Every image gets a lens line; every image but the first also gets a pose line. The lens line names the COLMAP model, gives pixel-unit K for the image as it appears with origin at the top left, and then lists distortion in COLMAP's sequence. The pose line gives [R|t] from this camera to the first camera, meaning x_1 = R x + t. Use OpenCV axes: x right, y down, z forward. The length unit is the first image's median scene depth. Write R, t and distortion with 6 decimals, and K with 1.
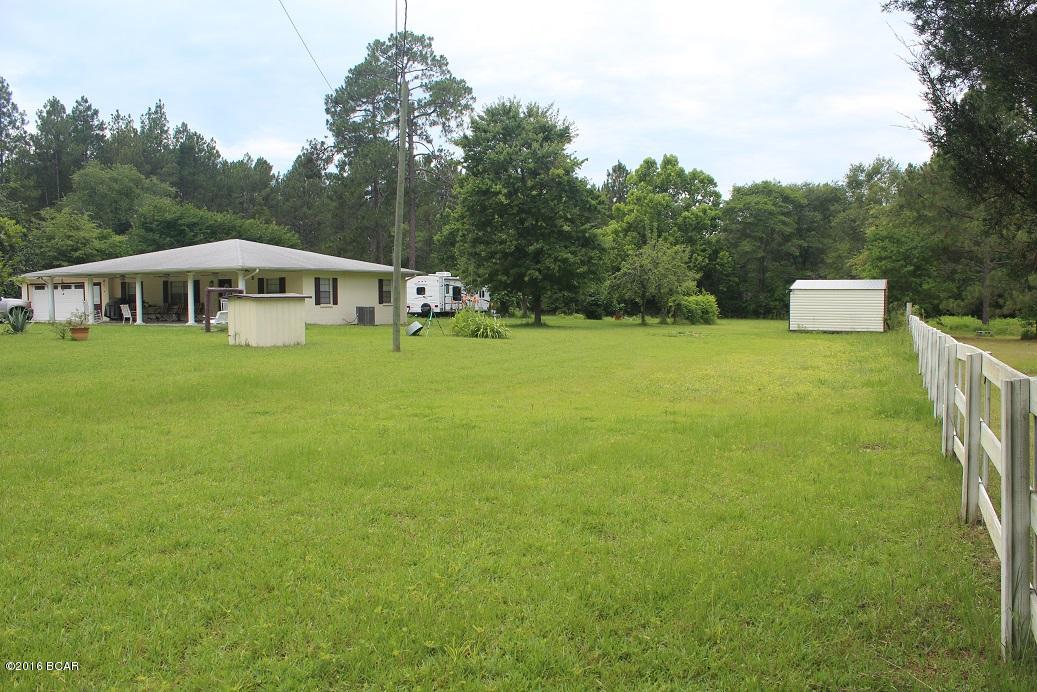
lens RADIAL K [[863.6, 0, 541.7], [0, 863.6, 356.3], [0, 0, 1]] dist [-0.167946, 0.145253]
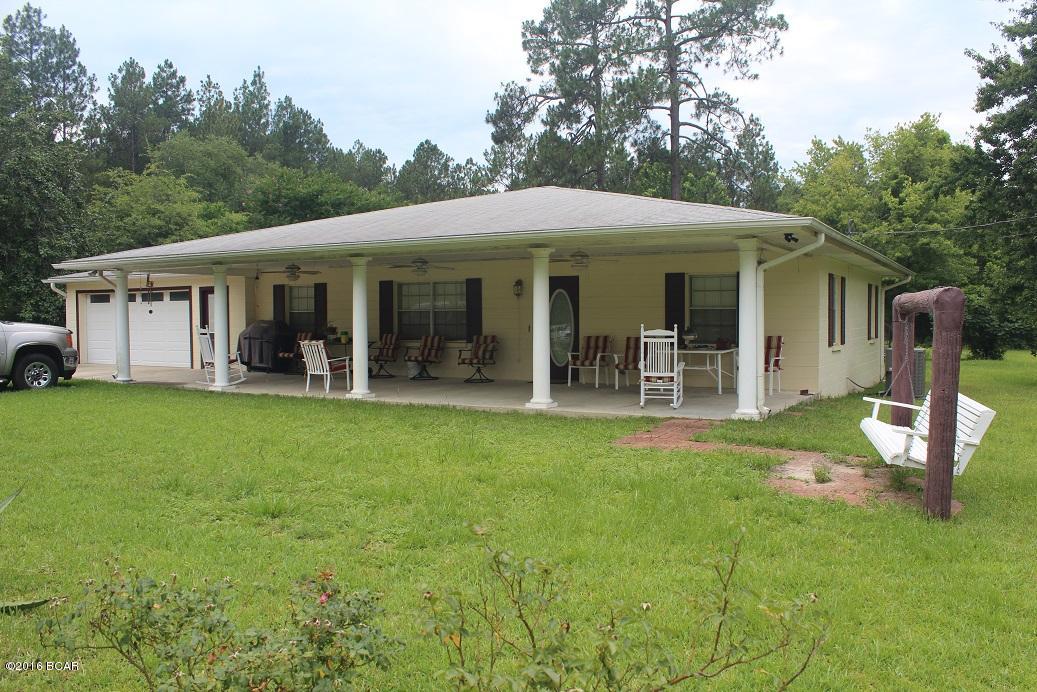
lens RADIAL K [[863.6, 0, 530.8], [0, 863.6, 361.7], [0, 0, 1]] dist [-0.167946, 0.145253]
pose [[0.996794, 0.006686, -0.079728, -0.353088], [-0.007950, 0.999847, -0.015551, -0.045118], [0.079612, 0.016135, 0.996695, 0.595990]]
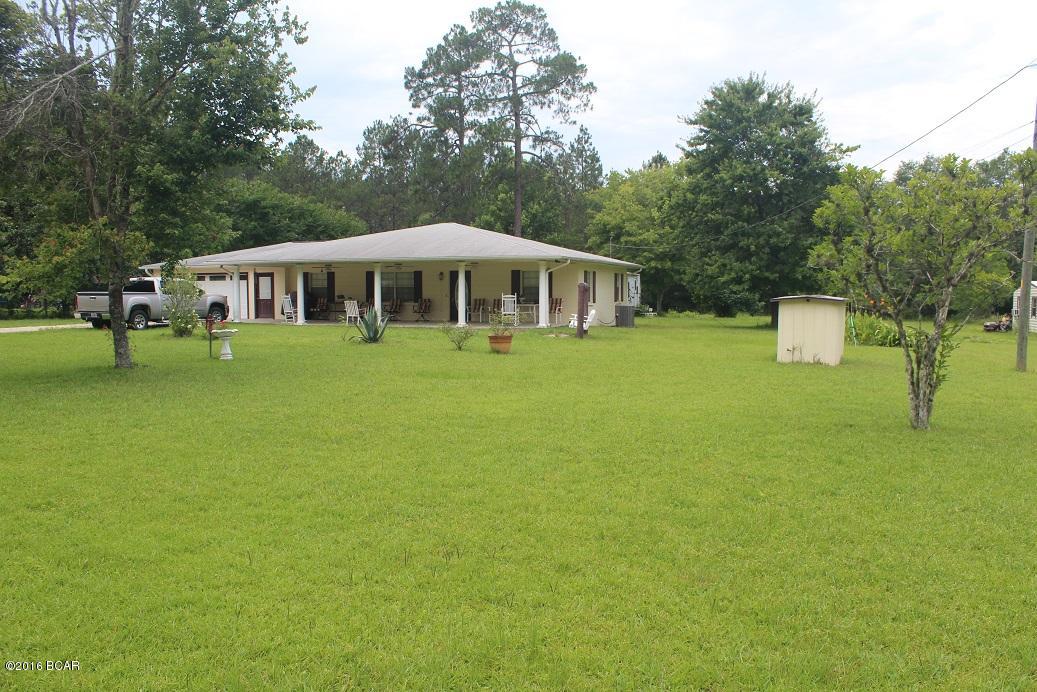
lens RADIAL K [[863.6, 0, 524.5], [0, 863.6, 345.7], [0, 0, 1]] dist [-0.167946, 0.145253]
pose [[0.995762, 0.000829, 0.091961, -0.387580], [-0.000408, 0.999989, -0.004589, -0.014240], [-0.091964, 0.004532, 0.995752, 0.155844]]
